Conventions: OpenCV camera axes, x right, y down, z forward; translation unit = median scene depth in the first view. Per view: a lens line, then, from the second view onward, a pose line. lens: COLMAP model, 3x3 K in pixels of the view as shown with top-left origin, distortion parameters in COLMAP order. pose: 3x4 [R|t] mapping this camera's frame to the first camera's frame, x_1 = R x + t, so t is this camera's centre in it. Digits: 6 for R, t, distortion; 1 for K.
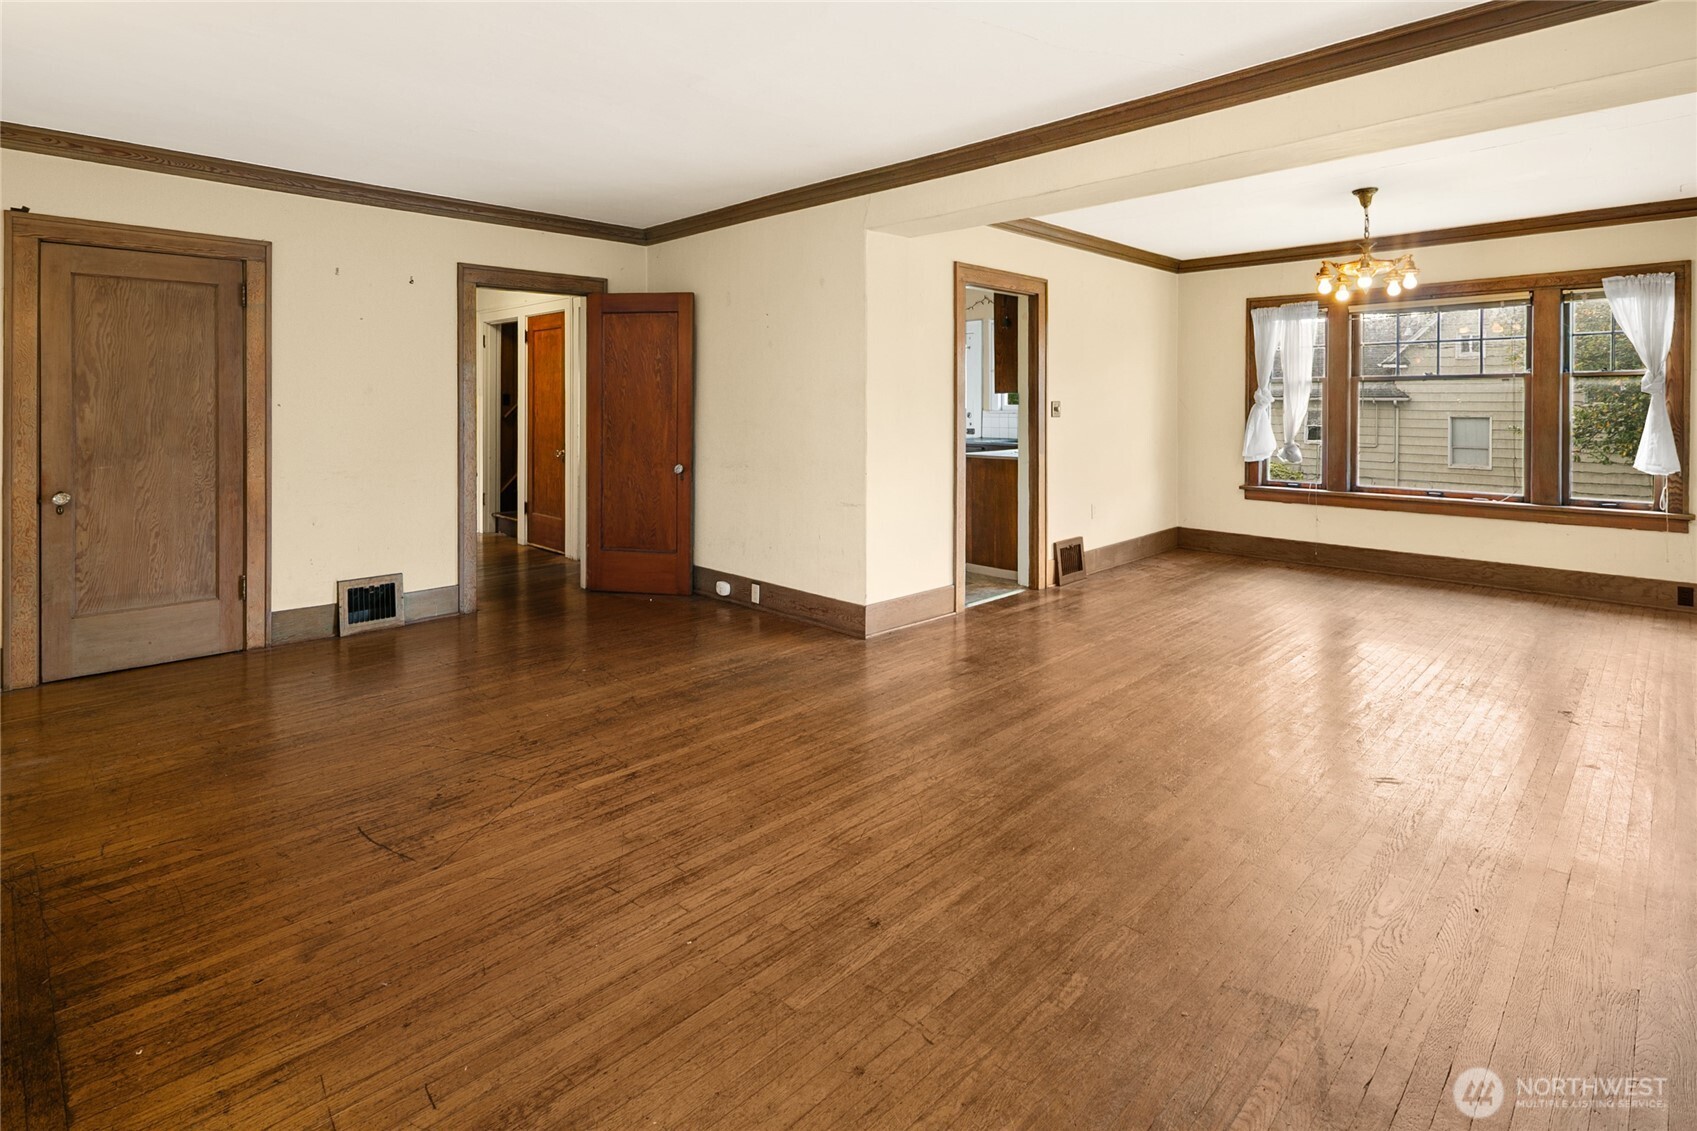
lens RADIAL K [[845.7, 0, 855.7], [0, 845.7, 409.9], [0, 0, 1]] dist [0.001419, -0.000485]
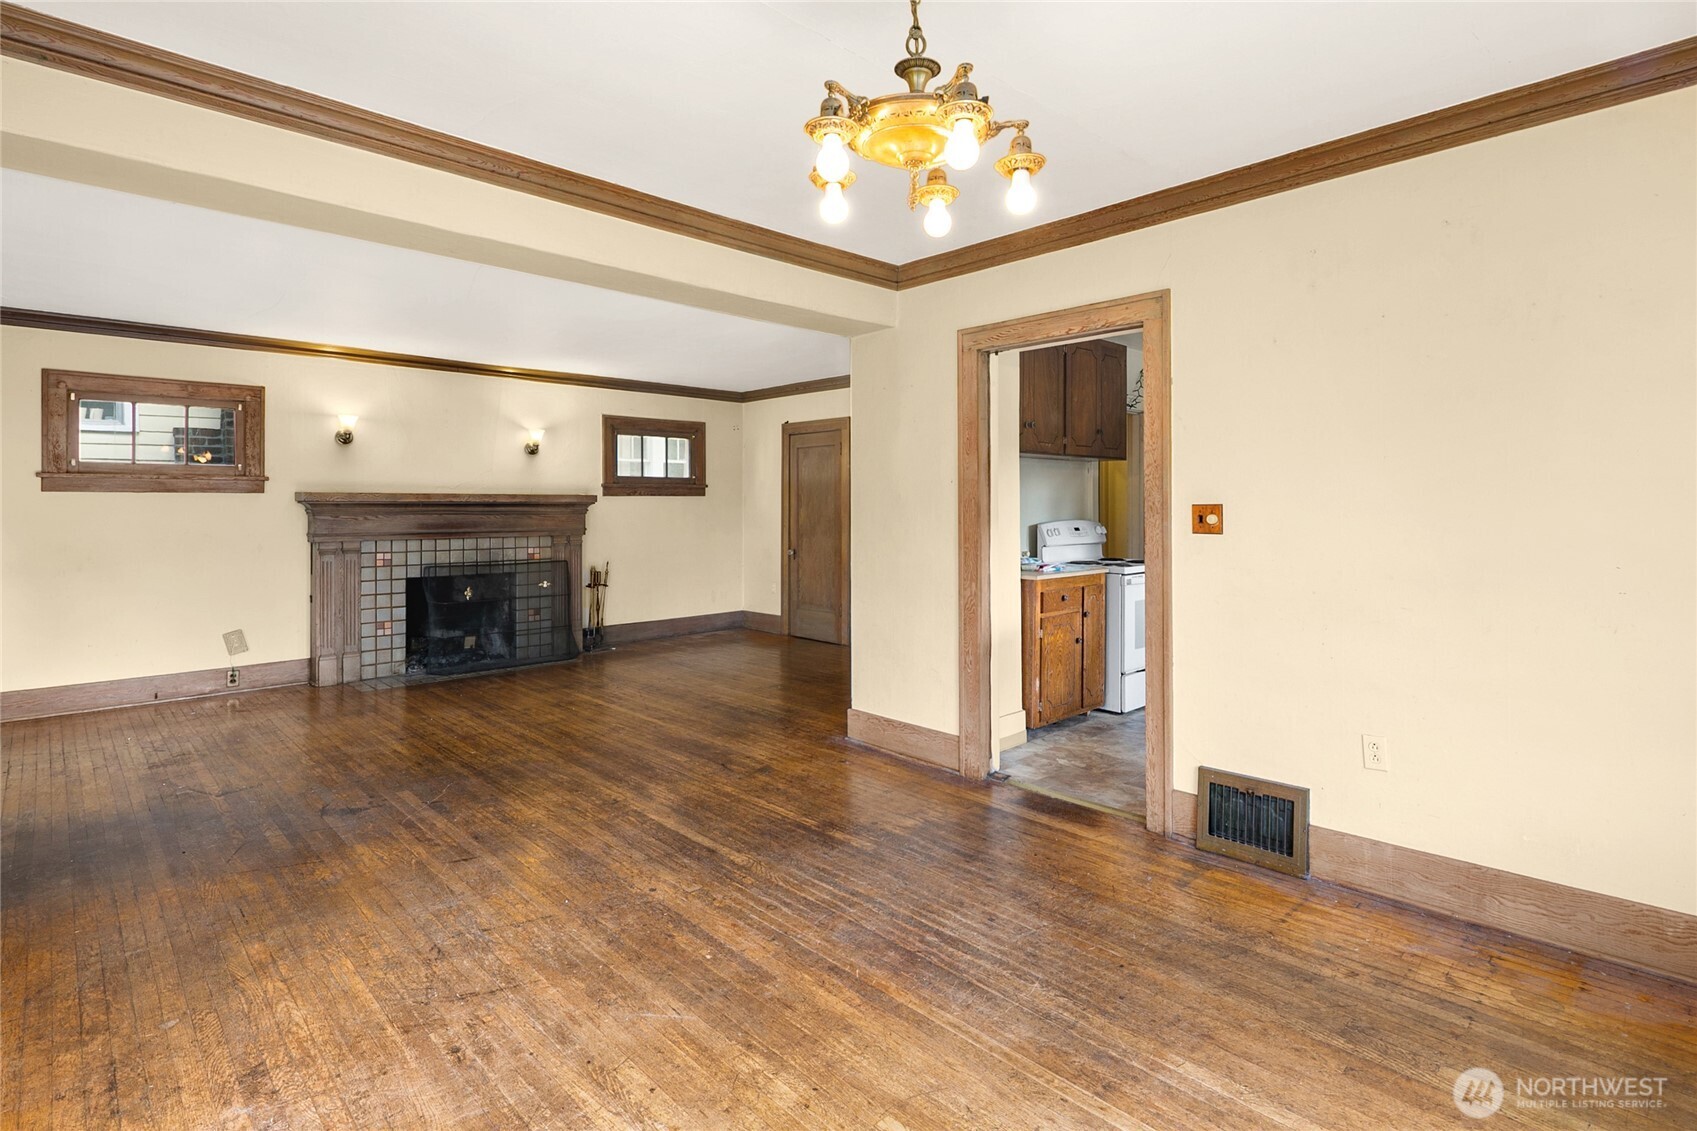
lens RADIAL K [[826.4, 0, 851.7], [0, 826.4, 506.0], [0, 0, 1]] dist [0.001450, 0.000392]
pose [[-0.028480, -0.001504, -0.999593, 1.161338], [-0.004791, 0.999988, -0.001368, -0.011648], [0.999583, 0.004750, -0.028486, 1.192316]]
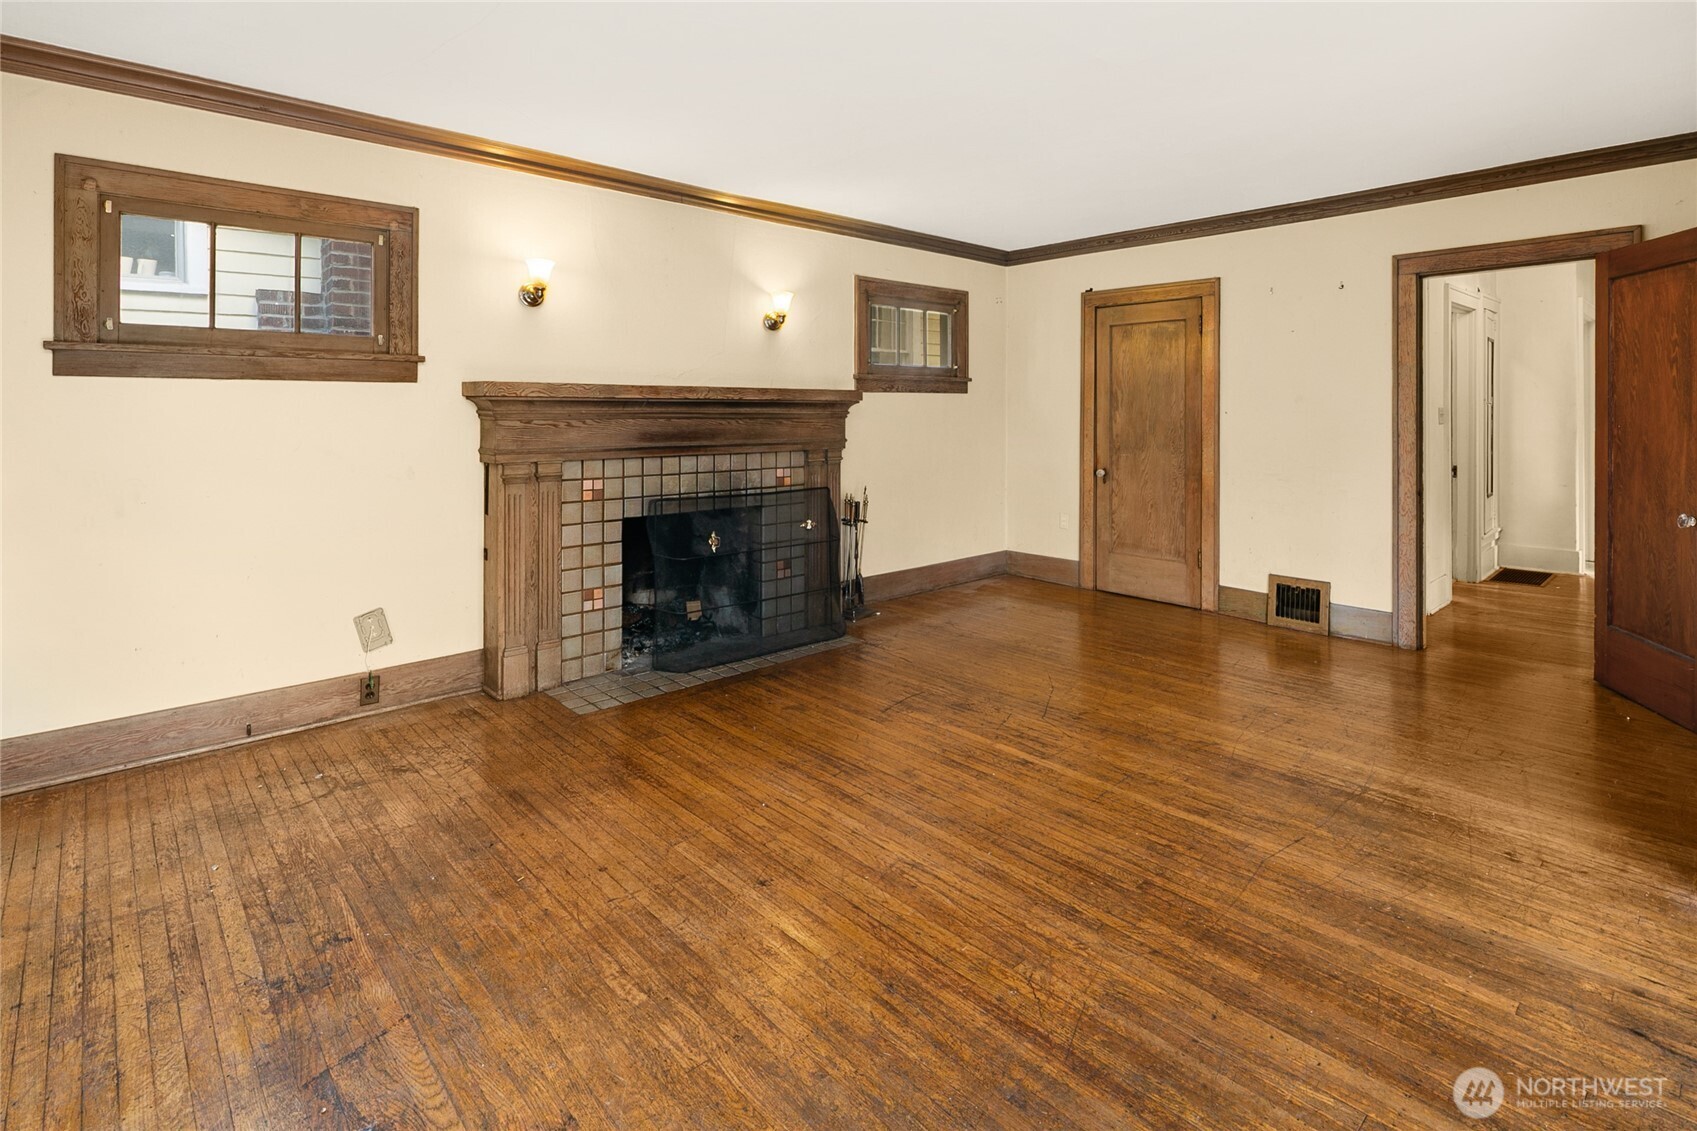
lens RADIAL K [[819.8, 0, 849.9], [0, 819.8, 409.7], [0, 0, 1]] dist [0.004261, 0.000287]
pose [[-0.056772, -0.000469, -0.998387, 0.570938], [-0.008385, 0.999965, 0.000007, -0.006397], [0.998352, 0.008372, -0.056774, 0.613411]]
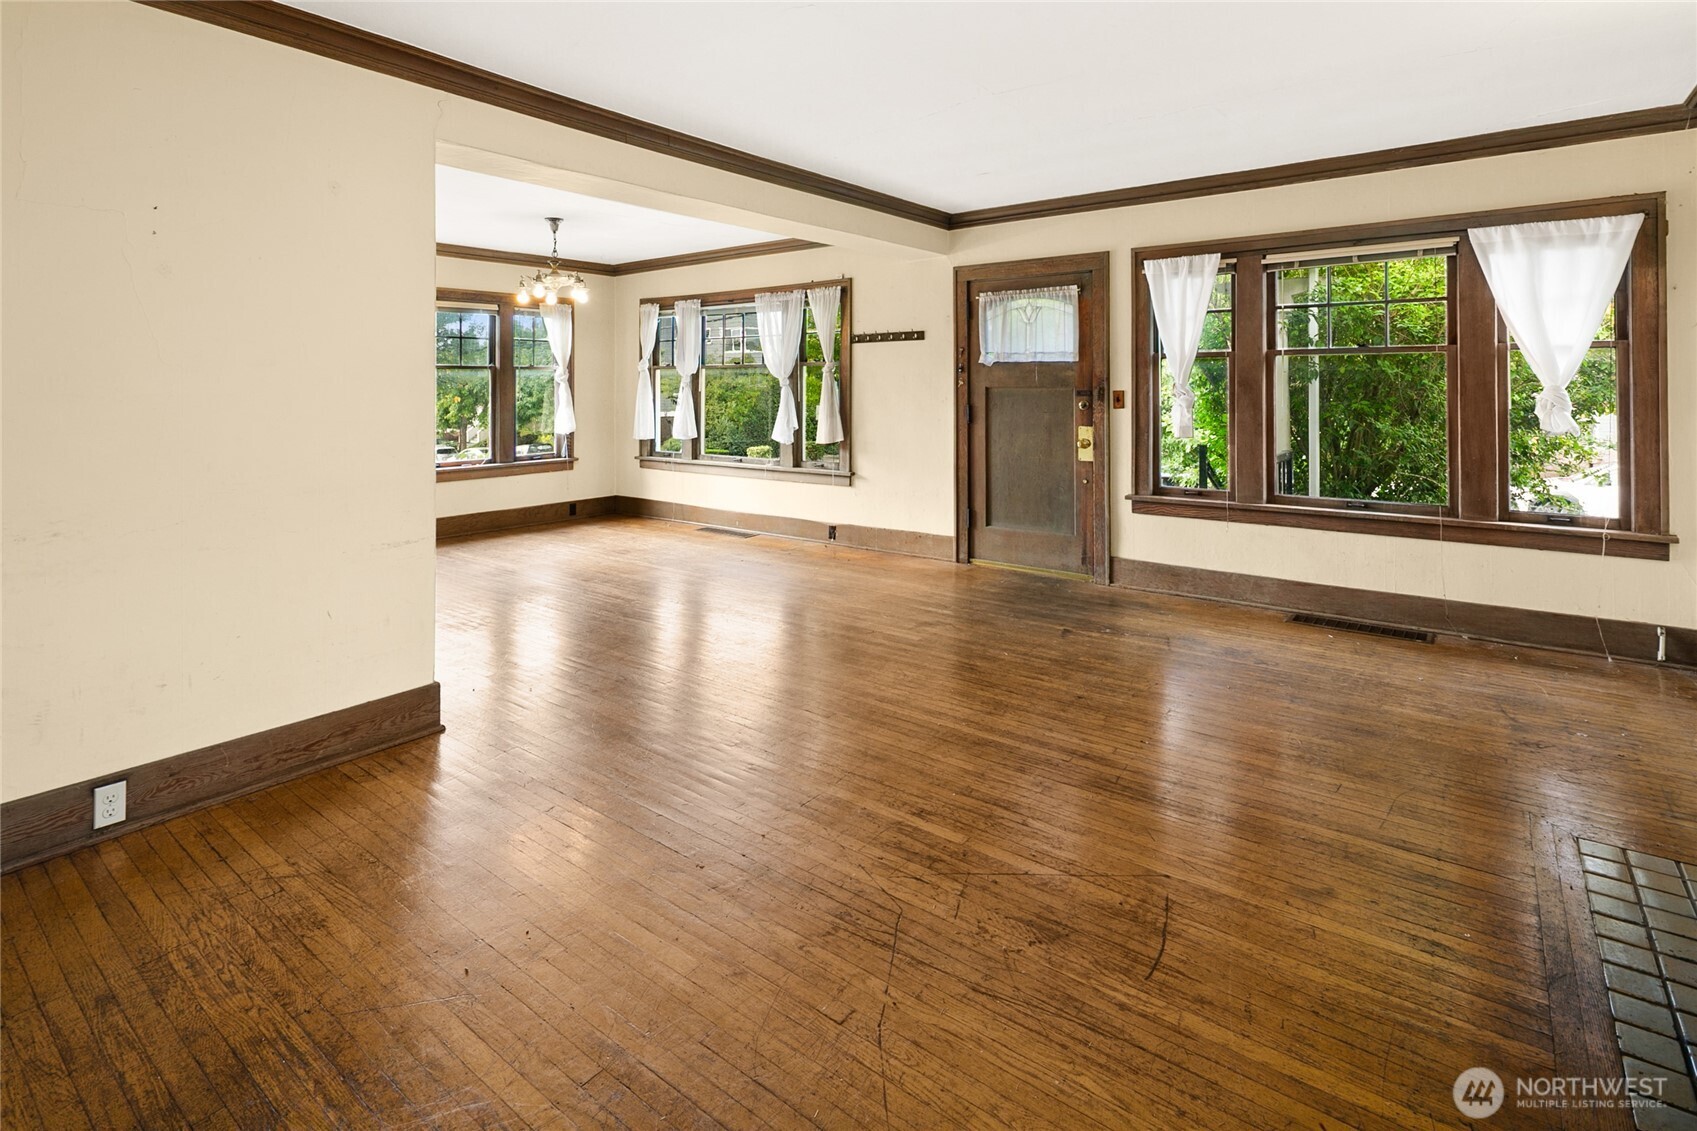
lens RADIAL K [[825.0, 0, 853.3], [0, 825.0, 378.1], [0, 0, 1]] dist [-0.000467, -0.000008]
pose [[-0.120006, 0.011271, 0.992709, -0.811737], [0.012411, 0.999874, -0.009852, -0.006074], [-0.992696, 0.011138, -0.120131, 0.857054]]
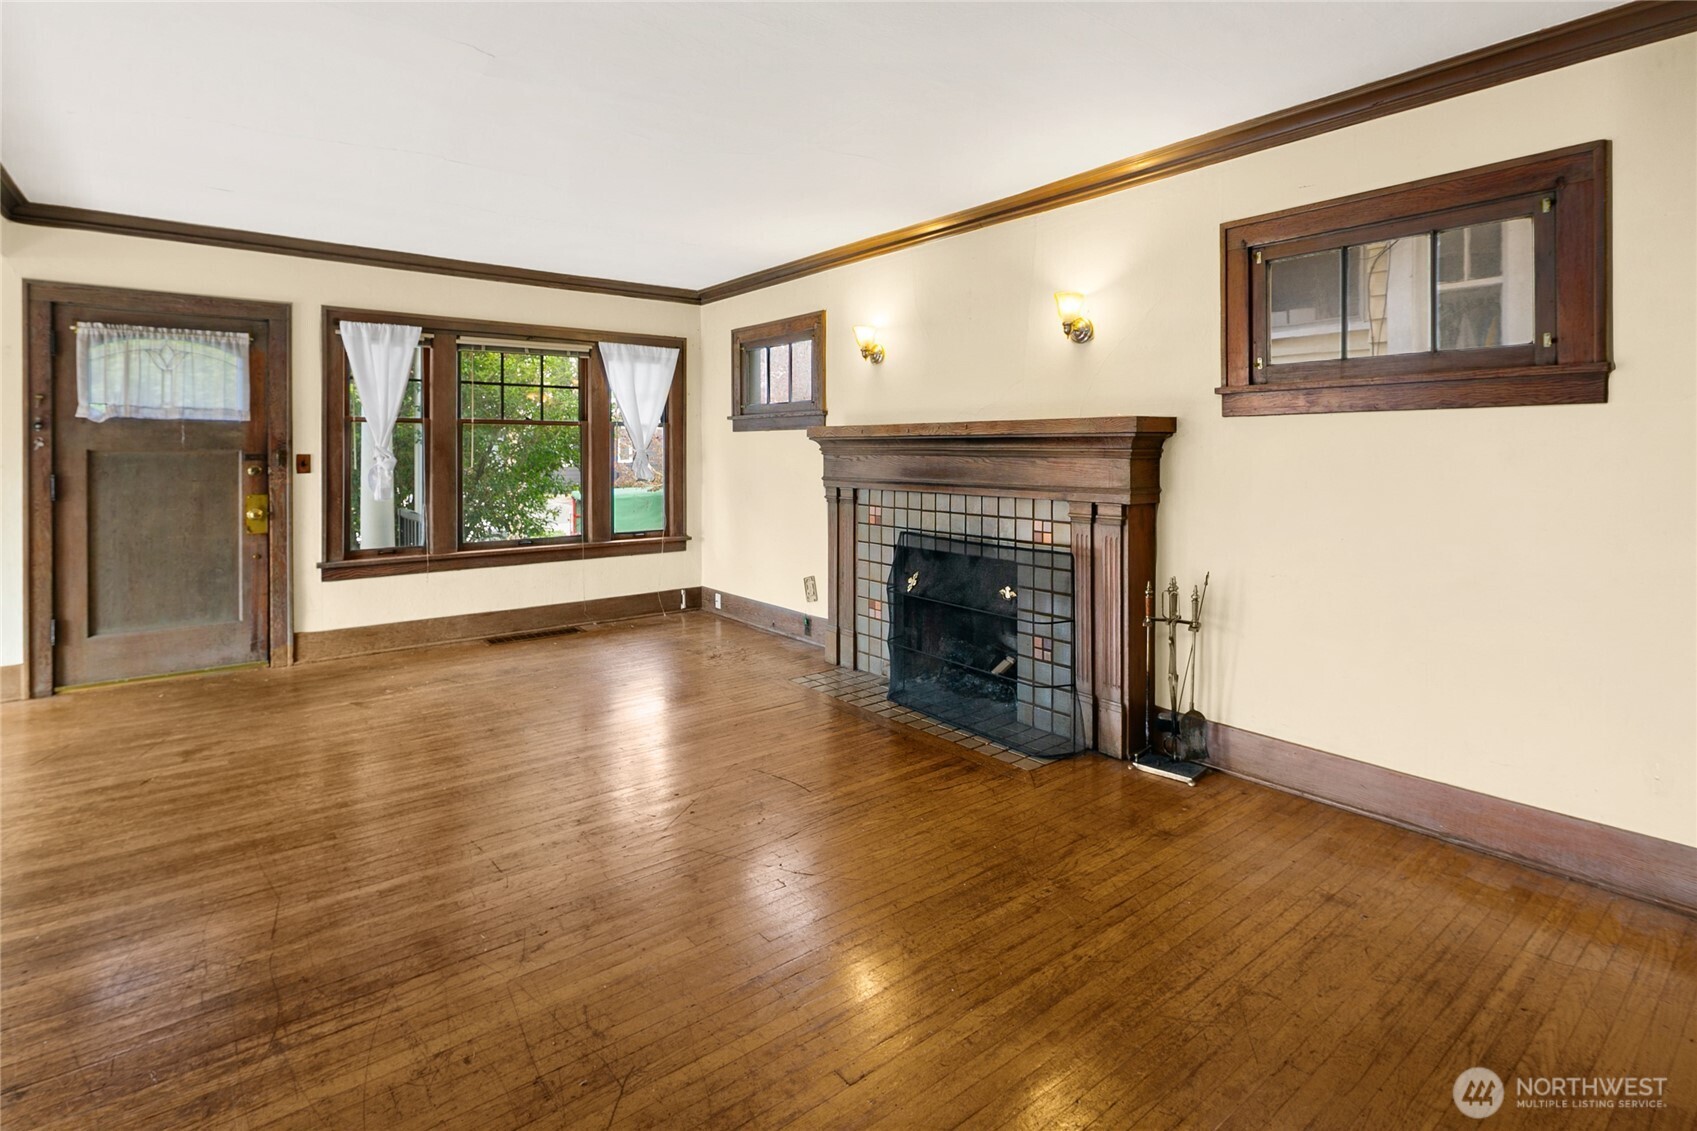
lens RADIAL K [[829.4, 0, 851.8], [0, 829.4, 448.5], [0, 0, 1]] dist [0.002448, -0.000517]
pose [[-0.993054, 0.000540, 0.117656, -0.511738], [0.001540, 0.999963, 0.008409, -0.011479], [-0.117647, 0.008532, -0.993019, 1.418126]]
